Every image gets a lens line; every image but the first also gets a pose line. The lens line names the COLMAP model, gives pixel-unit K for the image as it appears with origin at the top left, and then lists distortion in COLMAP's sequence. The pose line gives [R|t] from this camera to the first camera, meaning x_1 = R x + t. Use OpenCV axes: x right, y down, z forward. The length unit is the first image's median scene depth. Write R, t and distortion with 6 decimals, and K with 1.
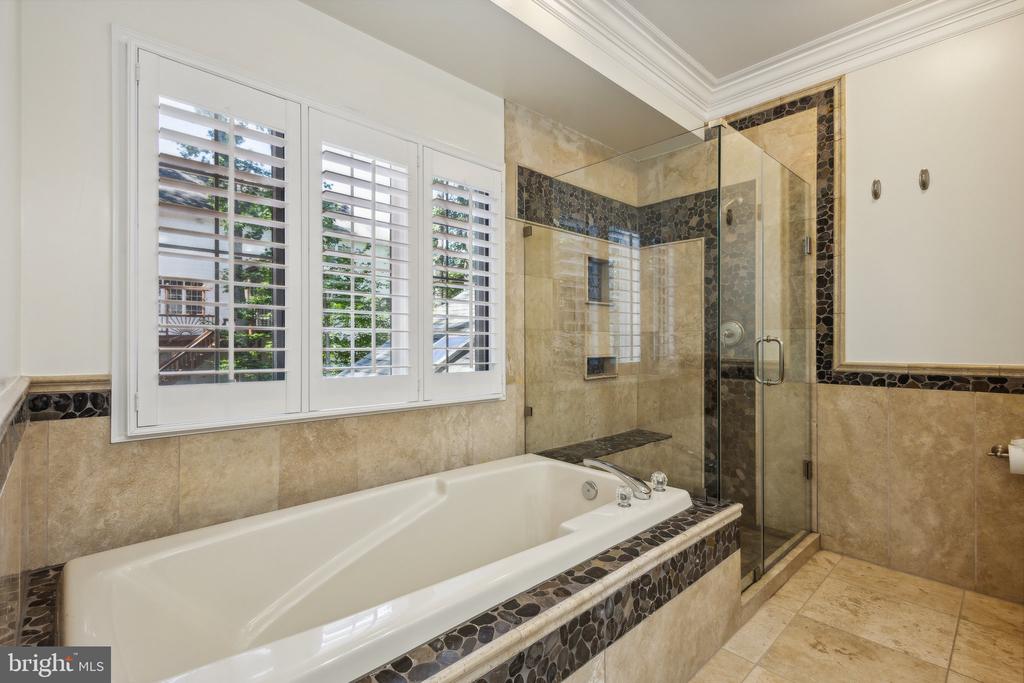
lens RADIAL K [[472.5, 0, 510.0], [0, 472.5, 339.7], [0, 0, 1]] dist [0.008144, -0.001146]
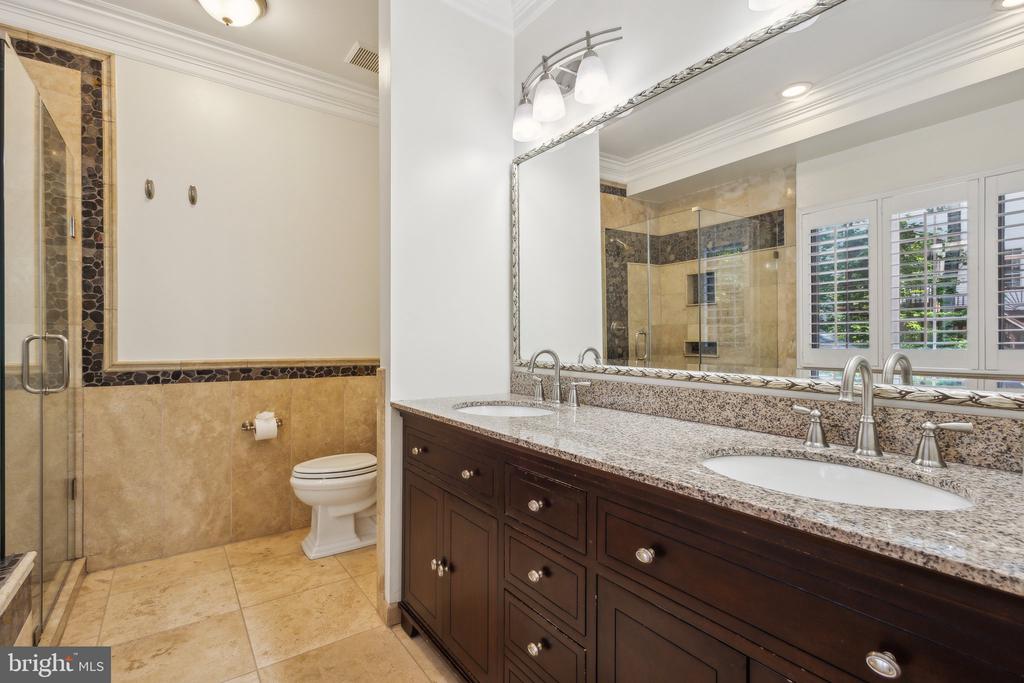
lens RADIAL K [[472.5, 0, 509.8], [0, 472.5, 344.3], [0, 0, 1]] dist [0.008144, -0.001146]
pose [[0.136953, -0.000780, 0.990577, -0.119451], [-0.005104, 0.999986, 0.001493, 0.007146], [-0.990564, -0.005260, 0.136947, 0.100740]]
